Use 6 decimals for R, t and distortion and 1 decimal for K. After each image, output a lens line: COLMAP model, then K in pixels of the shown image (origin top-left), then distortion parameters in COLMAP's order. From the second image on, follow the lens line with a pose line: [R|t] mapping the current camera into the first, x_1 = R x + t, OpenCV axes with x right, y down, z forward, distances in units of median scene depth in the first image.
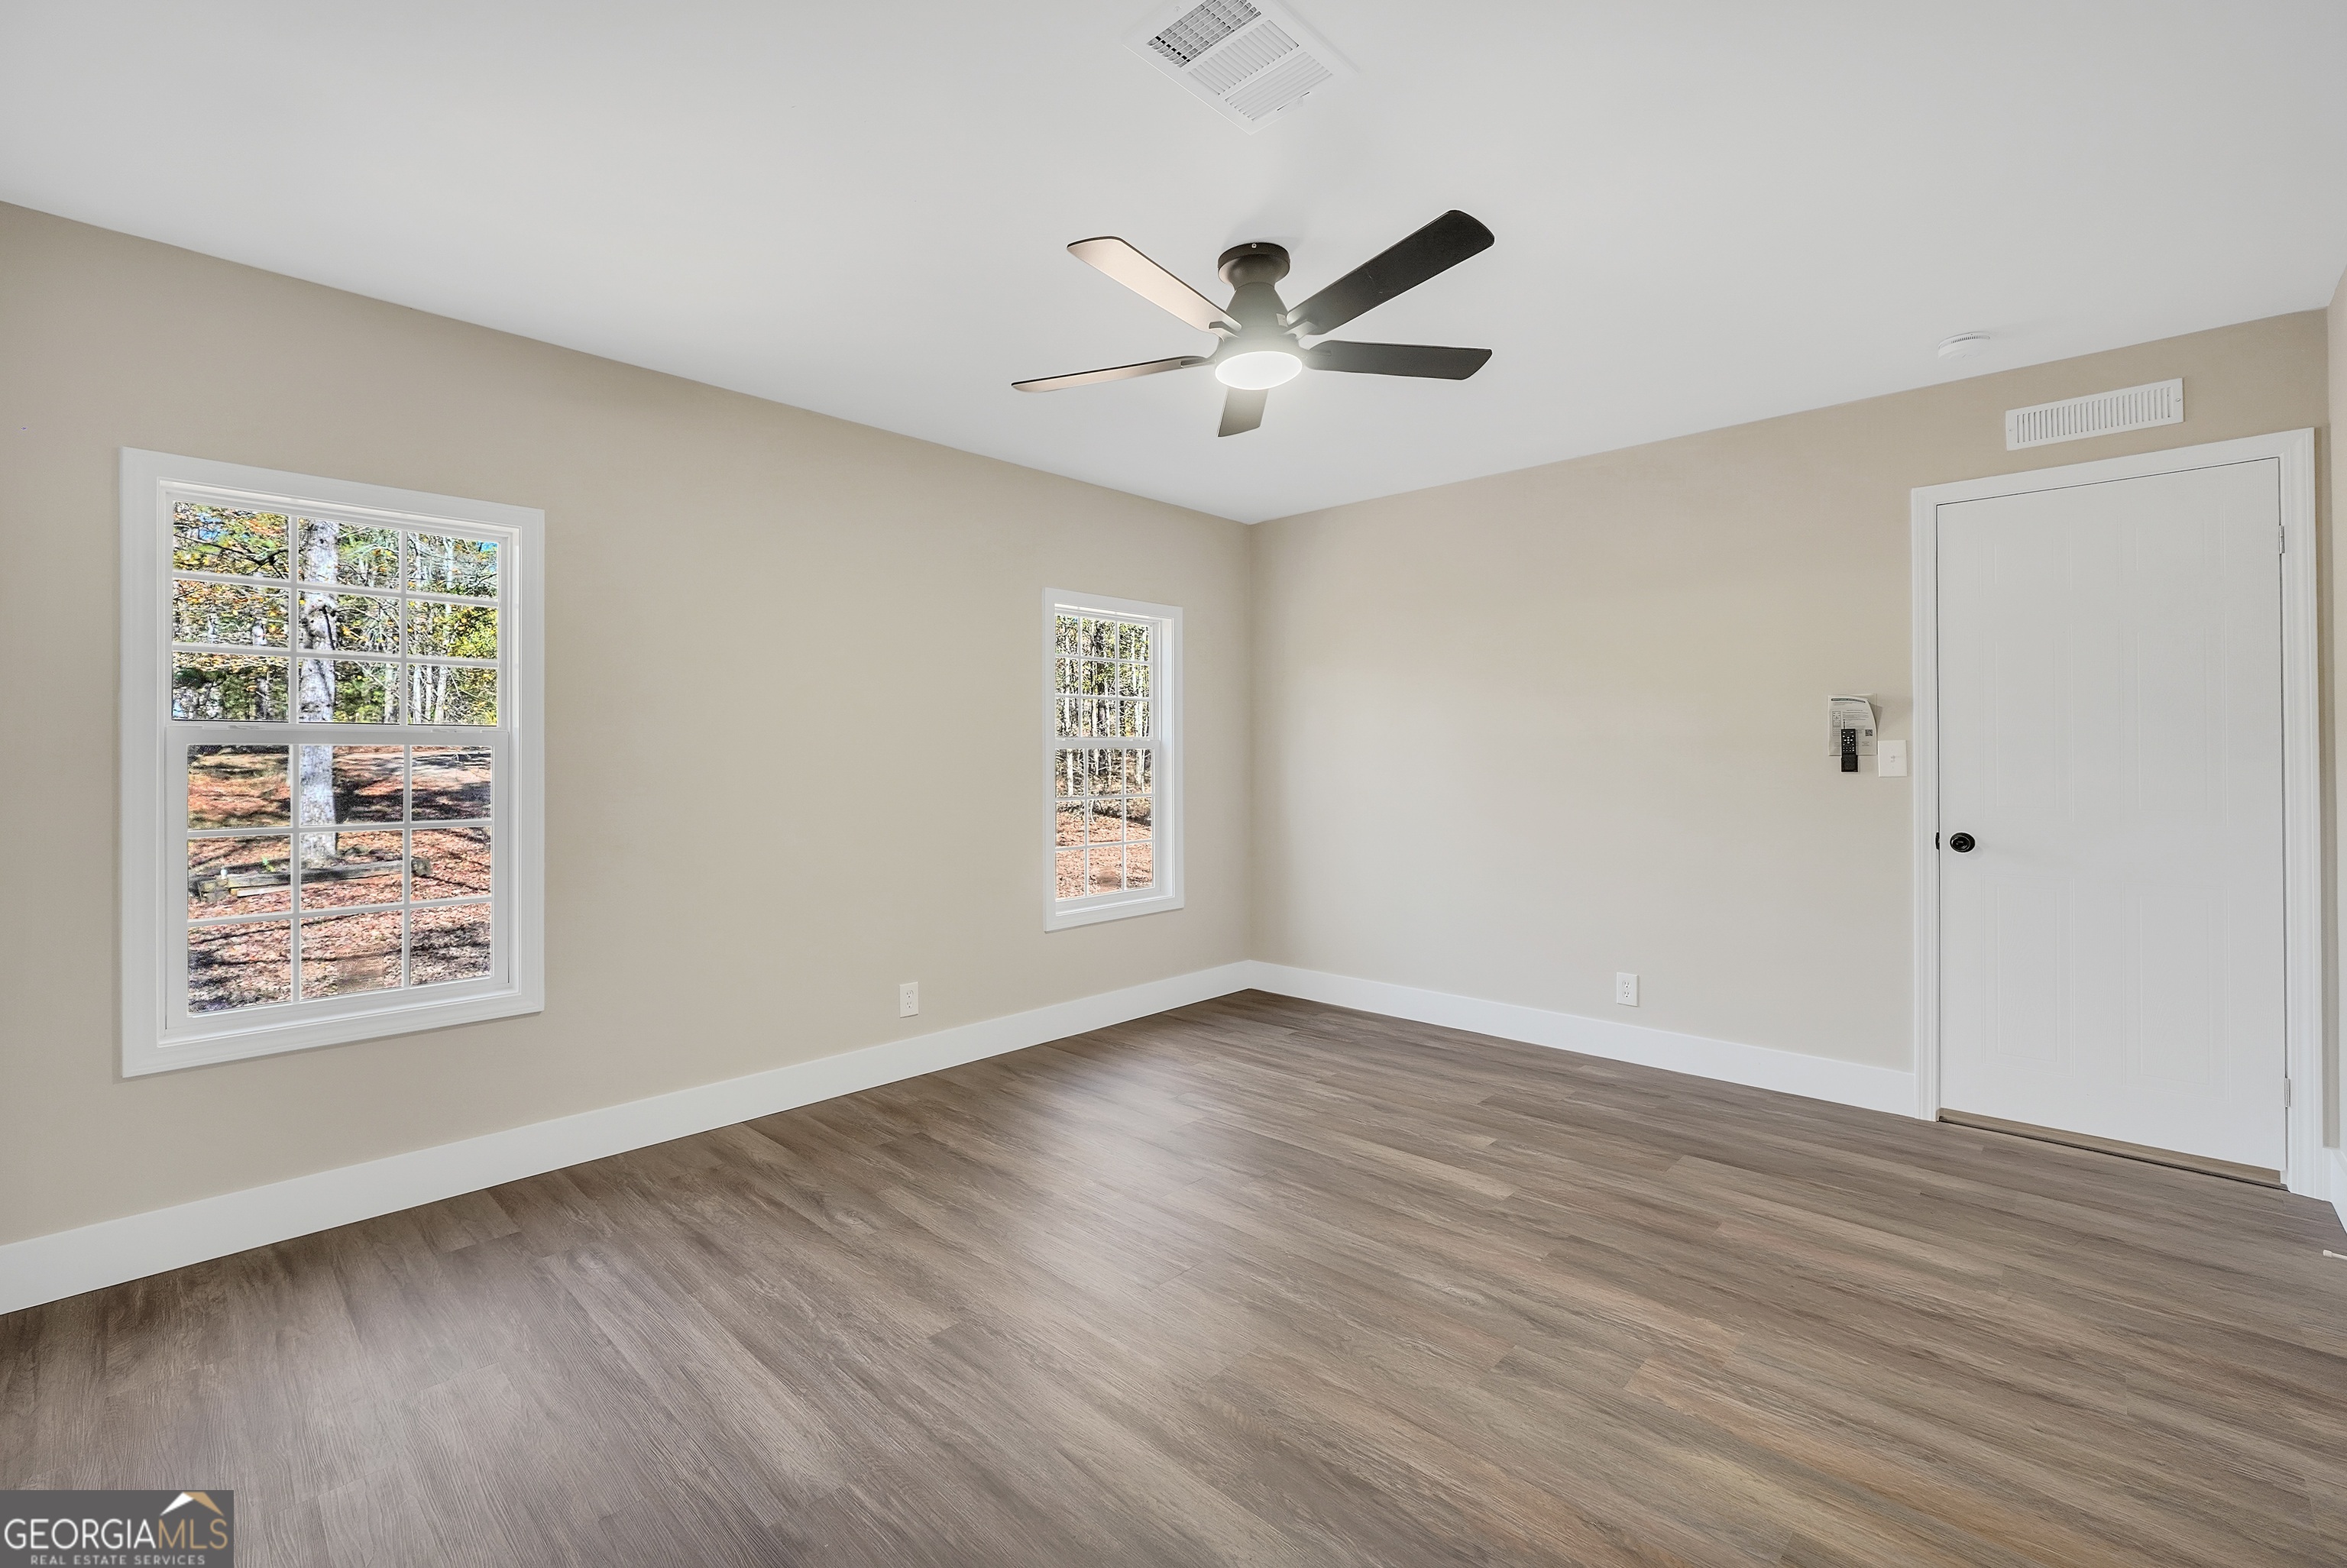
lens RADIAL K [[1001.8, 0, 1164.3], [0, 1001.8, 757.7], [0, 0, 1]] dist [-0.019812, 0.007667]
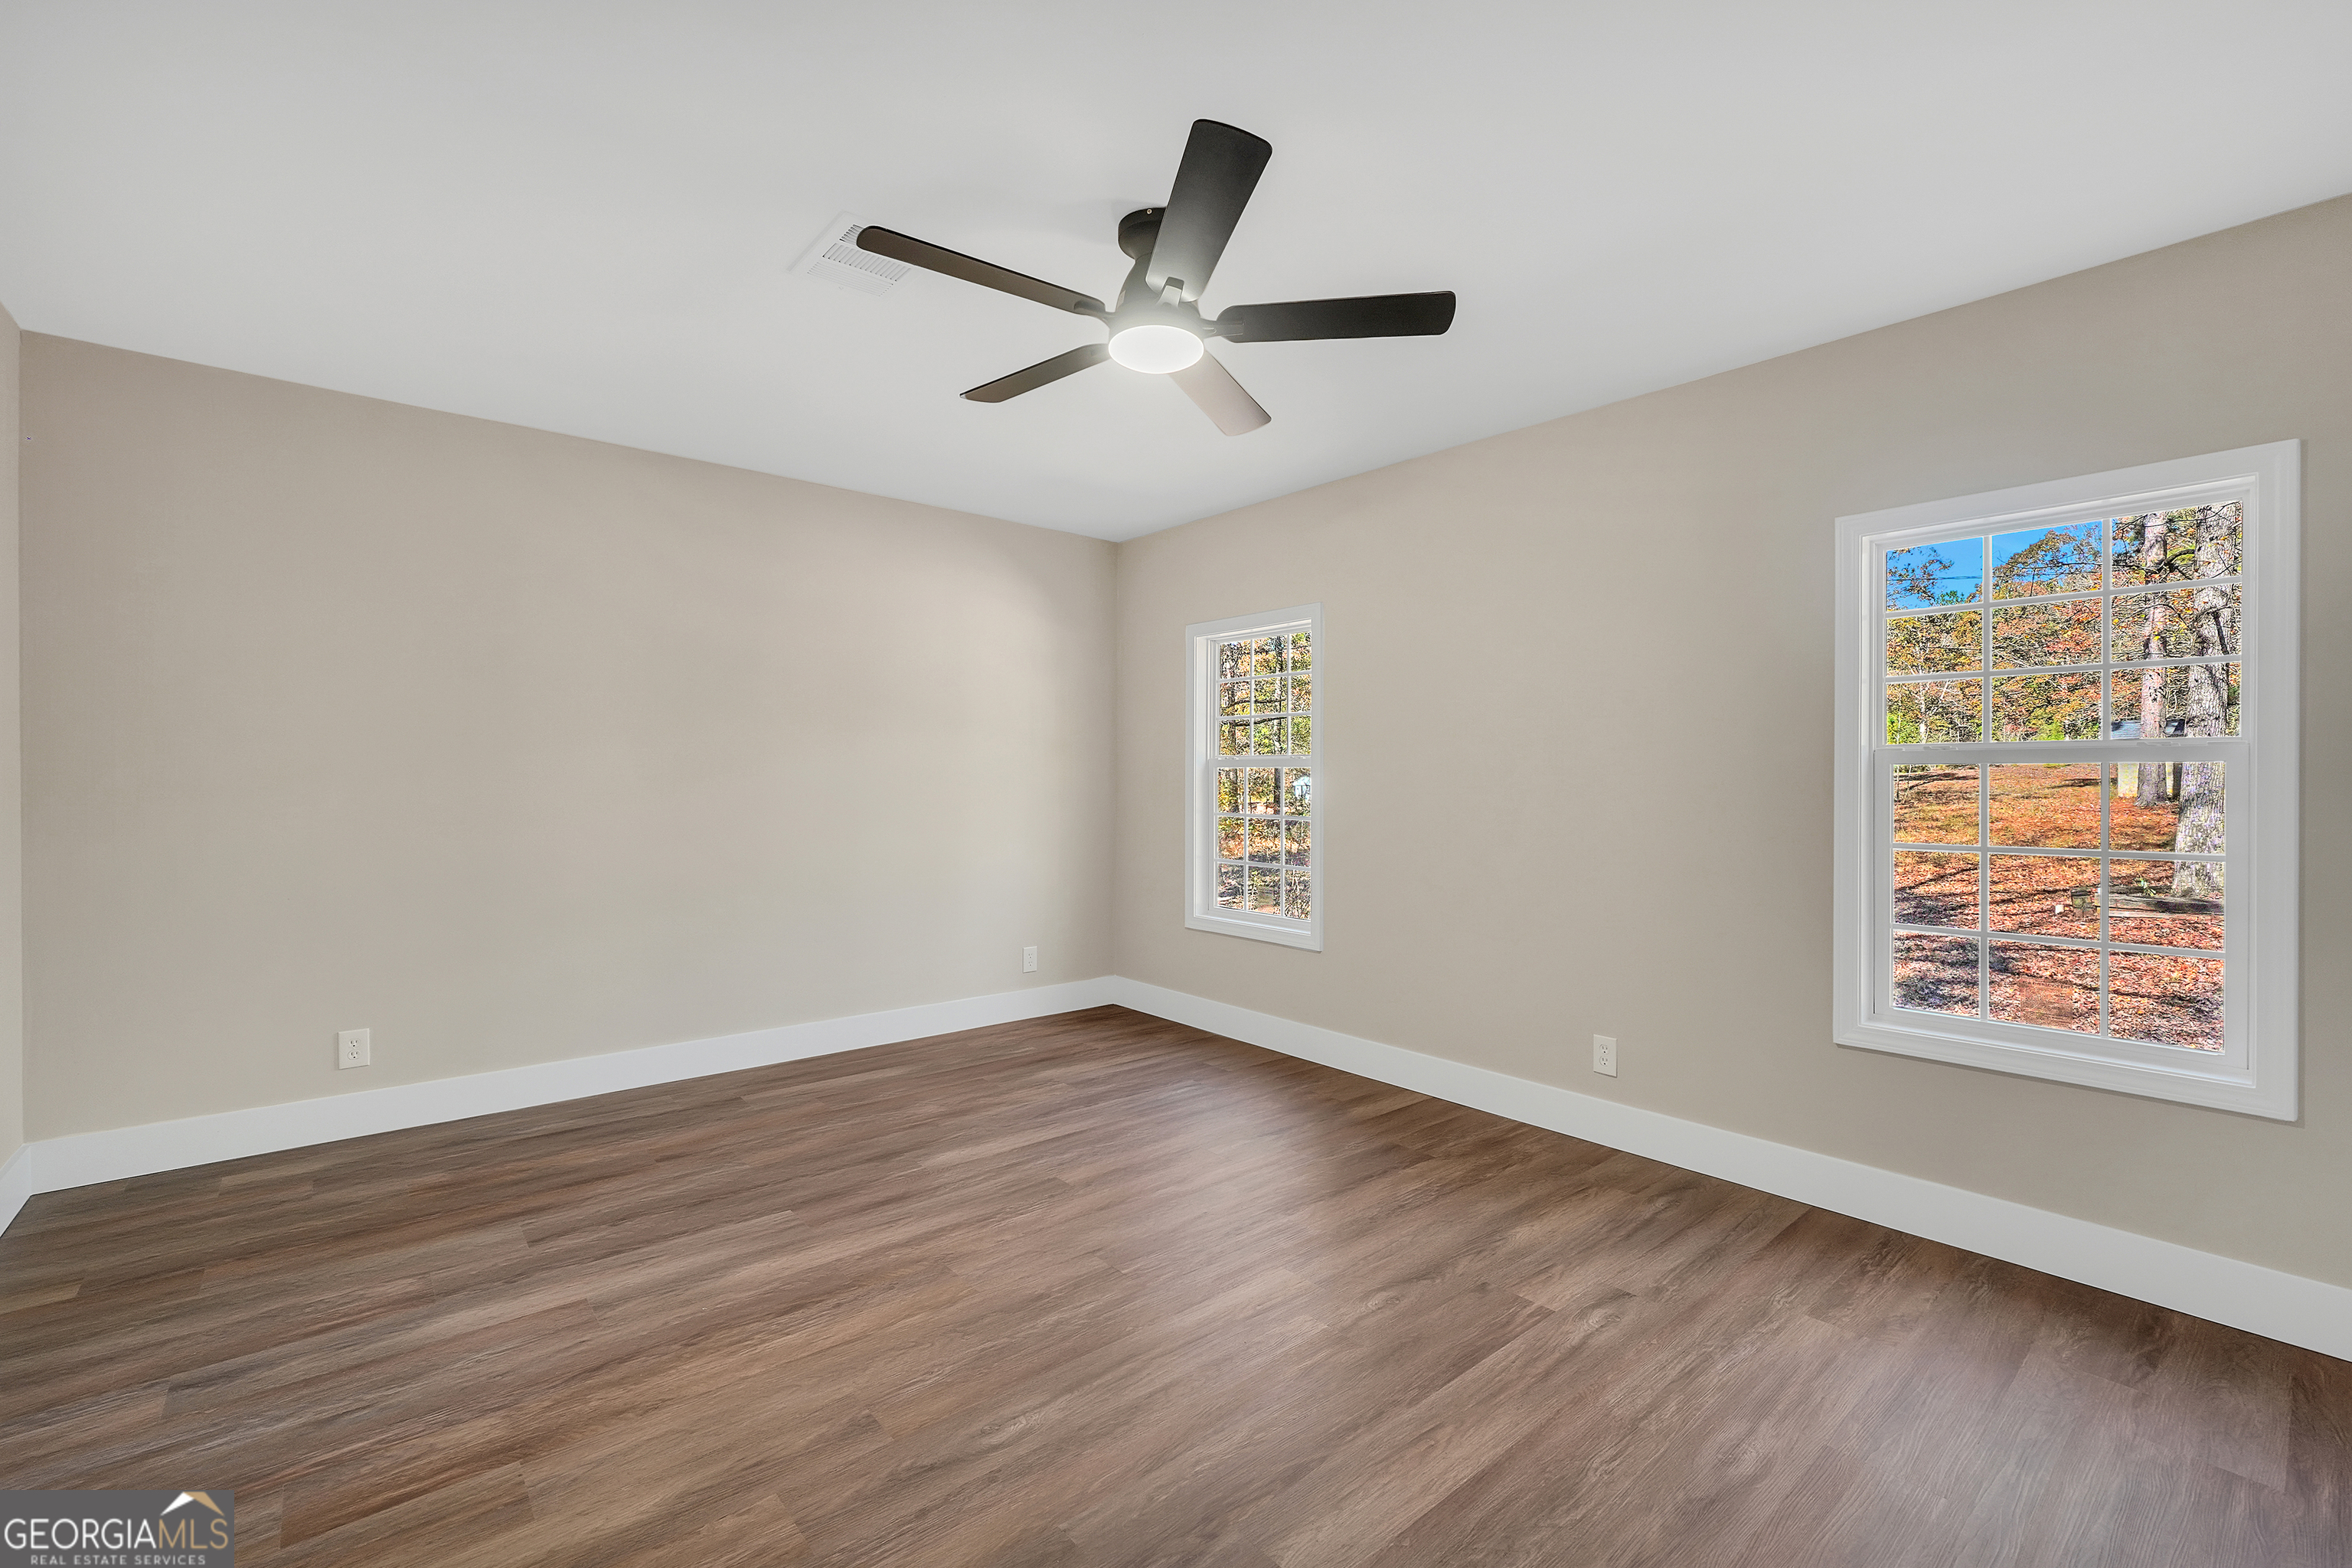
lens RADIAL K [[1004.1, 0, 1166.8], [0, 1004.1, 757.6], [0, 0, 1]] dist [-0.019812, 0.007667]
pose [[-0.096815, -0.013178, -0.995215, 0.865393], [-0.005612, 0.999904, -0.012694, -0.004276], [0.995287, 0.004356, -0.096880, 0.940023]]
